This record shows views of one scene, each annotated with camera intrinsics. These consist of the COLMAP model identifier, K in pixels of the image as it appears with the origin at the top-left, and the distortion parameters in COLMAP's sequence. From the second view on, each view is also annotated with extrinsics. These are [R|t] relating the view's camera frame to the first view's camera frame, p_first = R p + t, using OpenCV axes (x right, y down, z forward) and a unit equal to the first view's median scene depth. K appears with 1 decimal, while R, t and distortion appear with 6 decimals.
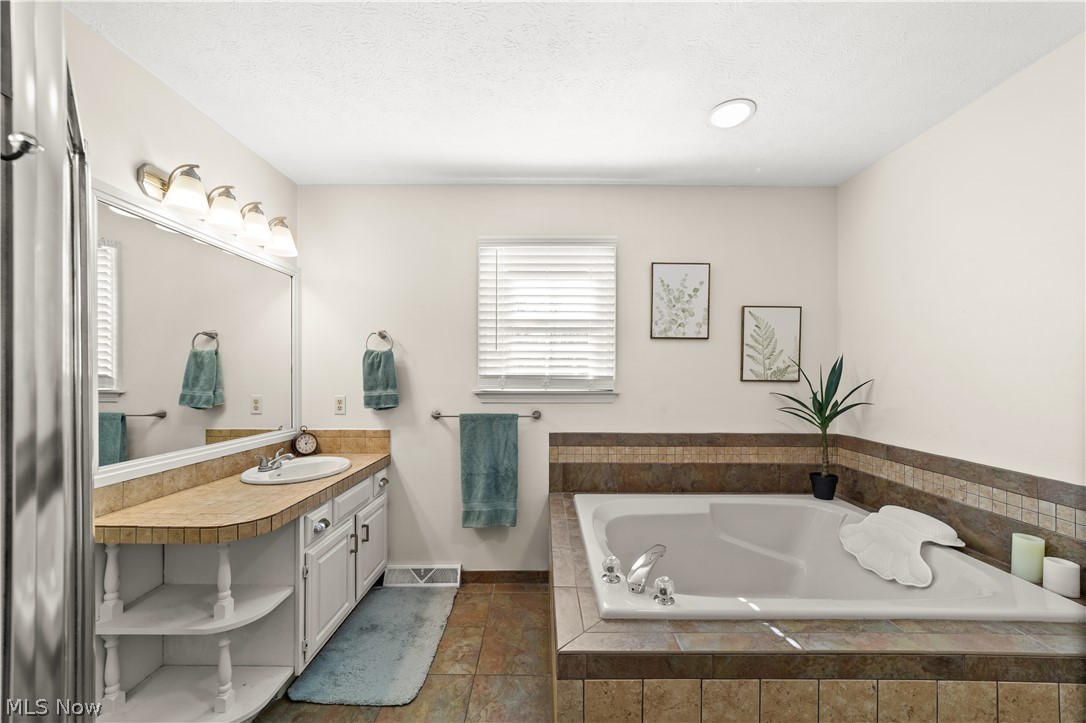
lens RADIAL K [[422.8, 0, 539.0], [0, 422.8, 377.3], [0, 0, 1]] dist [0.000521, 0.000286]
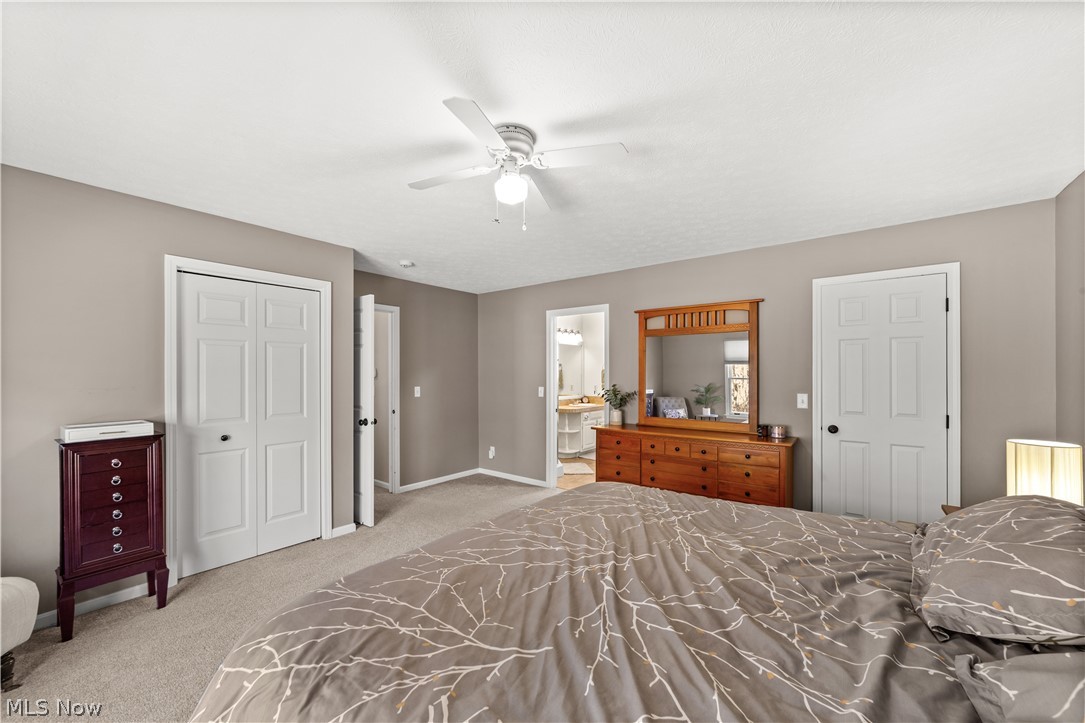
lens RADIAL K [[422.4, 0, 538.5], [0, 422.4, 377.3], [0, 0, 1]] dist [0.000521, 0.000286]
pose [[0.789354, 0.008862, -0.613874, 1.077784], [-0.001700, 0.999924, 0.012249, -0.043372], [0.613936, -0.008625, 0.789309, -1.653634]]
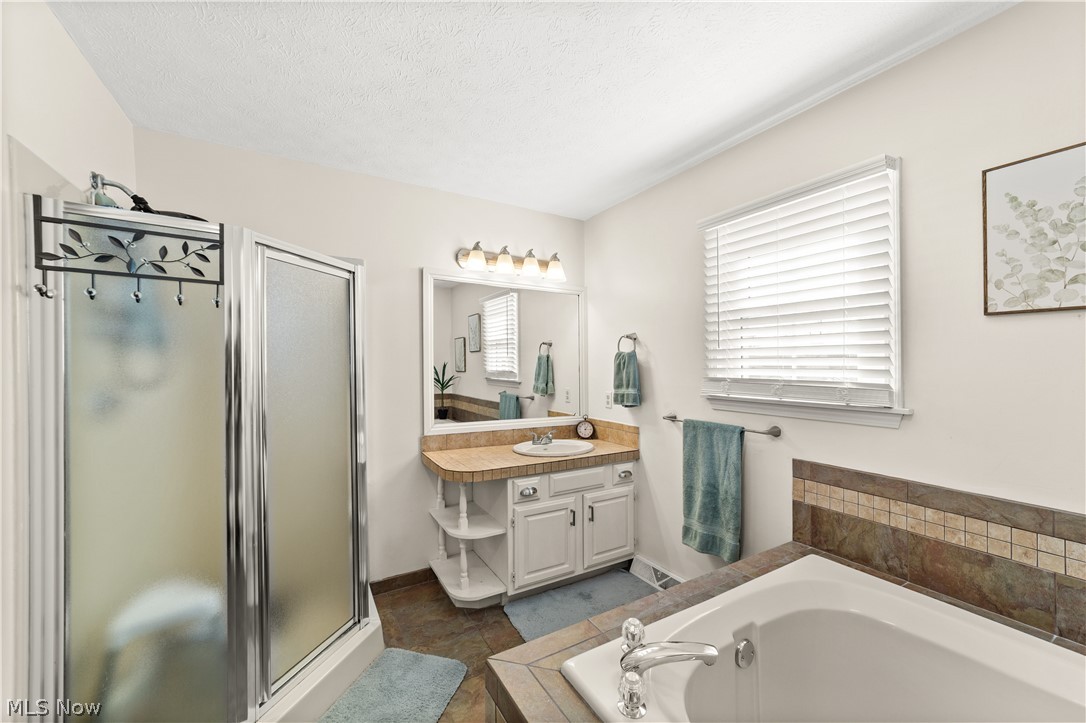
lens RADIAL K [[416.5, 0, 536.3], [0, 416.5, 370.8], [0, 0, 1]] dist [-0.017576, 0.010950]
pose [[0.514664, 0.012008, -0.857308, 0.416344], [-0.011307, 0.999910, 0.007218, -0.020602], [0.857317, 0.005979, 0.514753, 0.257299]]
